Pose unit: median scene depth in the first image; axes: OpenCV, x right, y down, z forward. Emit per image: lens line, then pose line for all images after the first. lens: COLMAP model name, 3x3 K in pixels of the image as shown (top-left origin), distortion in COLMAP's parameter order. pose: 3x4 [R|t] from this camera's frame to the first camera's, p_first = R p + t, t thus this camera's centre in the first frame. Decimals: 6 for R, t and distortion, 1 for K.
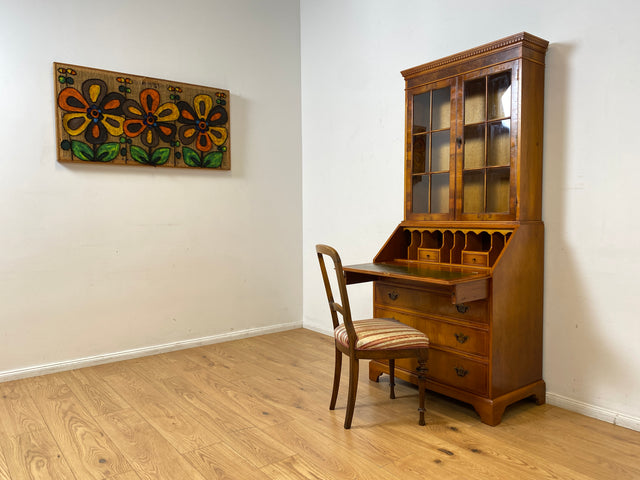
lens RADIAL K [[486.1, 0, 317.1], [0, 486.1, 239.0], [0, 0, 1]] dist [0.028939, -0.028511]
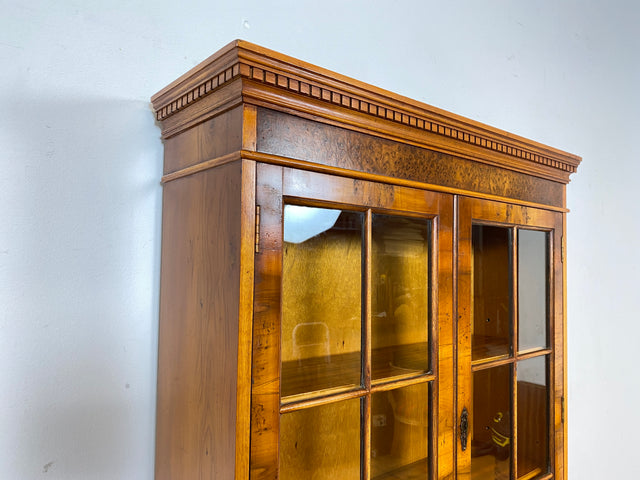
lens RADIAL K [[485.1, 0, 315.4], [0, 485.1, 240.4], [0, 0, 1]] dist [0.012920, -0.004440]
pose [[-0.031238, 0.043813, 0.998551, 0.009596], [0.030801, 0.998607, -0.042852, -0.297140], [-0.999037, 0.029418, -0.032544, 1.090161]]
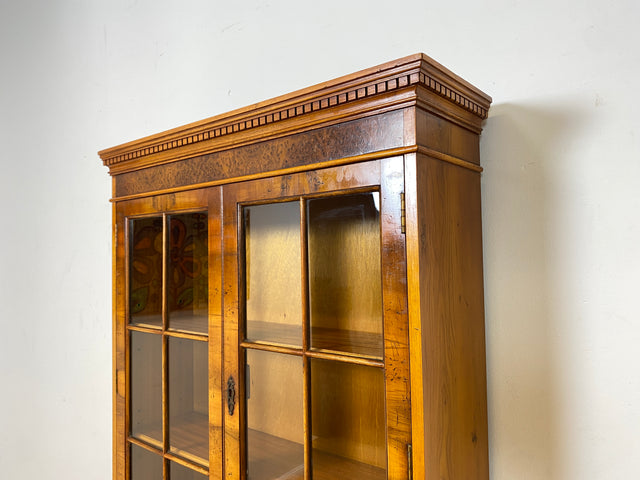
lens RADIAL K [[476.1, 0, 317.1], [0, 476.1, 241.1], [0, 0, 1]] dist [0.043559, -0.002321]
pose [[0.972582, -0.005791, 0.232487, 0.274230], [0.024529, 0.996668, -0.077791, -0.270550], [-0.231262, 0.081361, 0.969484, 0.684246]]
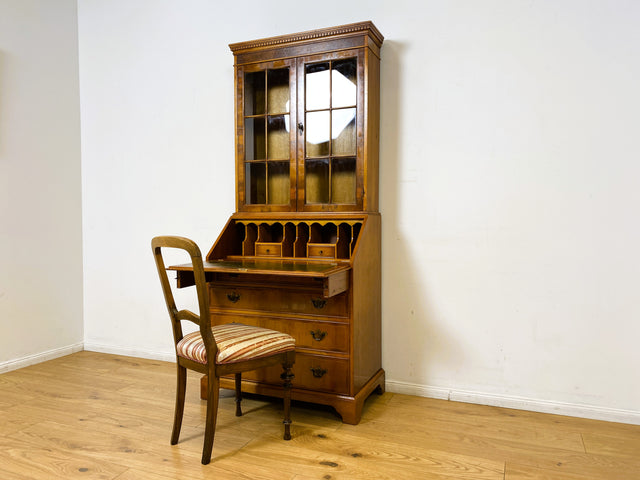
lens RADIAL K [[485.3, 0, 320.0], [0, 485.3, 240.0], [0, 0, 1]] dist [0.043424, -0.057196]
pose [[0.869448, -0.011168, 0.493899, -0.141797], [0.018776, 0.999769, -0.010445, 0.027293], [-0.493668, 0.018355, 0.869457, 0.171079]]
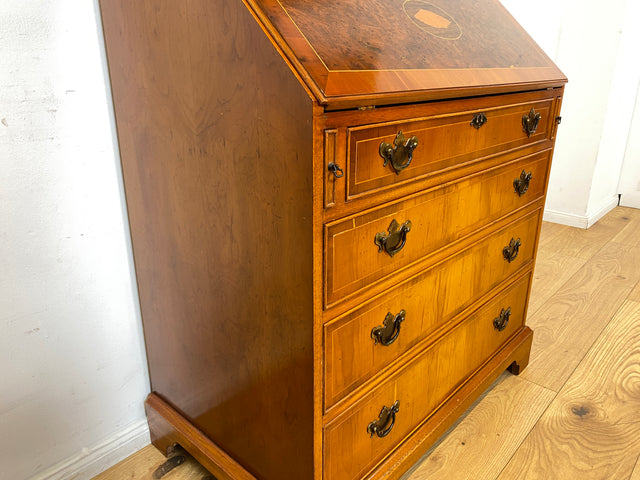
lens RADIAL K [[485.5, 0, 314.3], [0, 485.5, 237.4], [0, 0, 1]] dist [0.035025, -0.032862]
pose [[-0.161404, -0.326336, 0.931372, -0.072300], [0.050767, 0.939751, 0.338070, 0.031256], [-0.985582, 0.101849, -0.135113, 1.111086]]
